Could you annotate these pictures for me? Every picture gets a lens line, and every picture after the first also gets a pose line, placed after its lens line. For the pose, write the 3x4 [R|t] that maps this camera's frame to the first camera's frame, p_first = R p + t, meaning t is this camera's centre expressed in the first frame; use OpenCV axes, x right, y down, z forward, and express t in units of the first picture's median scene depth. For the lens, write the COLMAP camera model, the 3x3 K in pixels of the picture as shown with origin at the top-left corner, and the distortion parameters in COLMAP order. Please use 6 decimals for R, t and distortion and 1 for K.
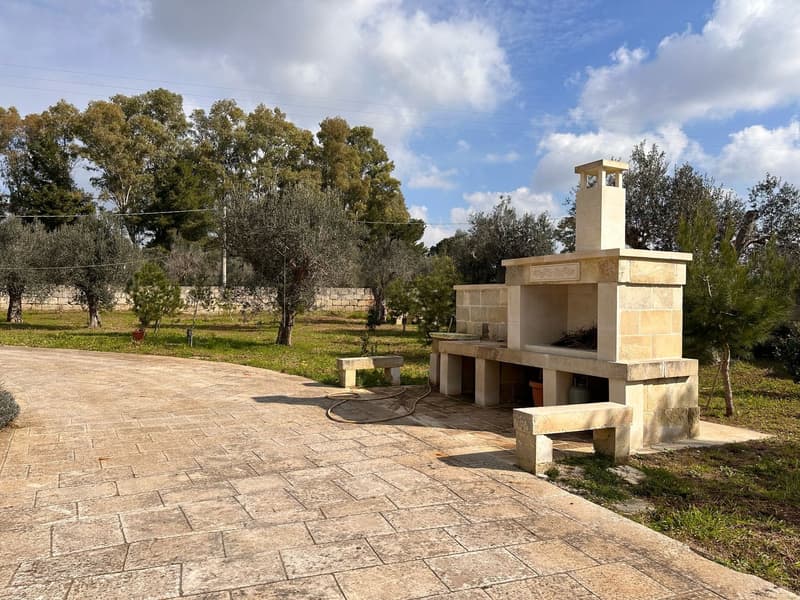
lens RADIAL K [[652.1, 0, 400.0], [0, 652.1, 300.0], [0, 0, 1]] dist [-0.014218, -0.007357]
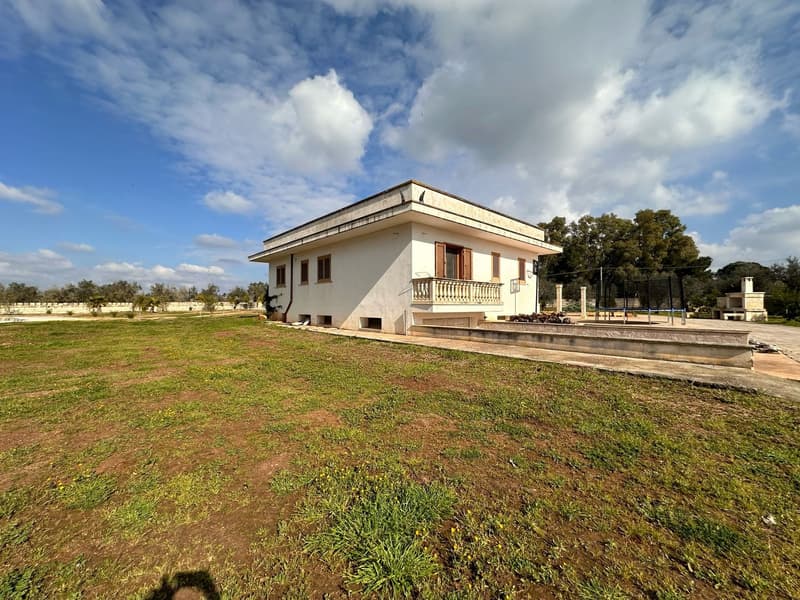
lens RADIAL K [[321.3, 0, 400.0], [0, 321.3, 300.0], [0, 0, 1]] dist [-0.000160, 0.000532]
pose [[0.740168, -0.025656, -0.671933, -0.005479], [0.013522, 0.999638, -0.023273, 0.002222], [0.672286, 0.008140, 0.740247, -0.270725]]
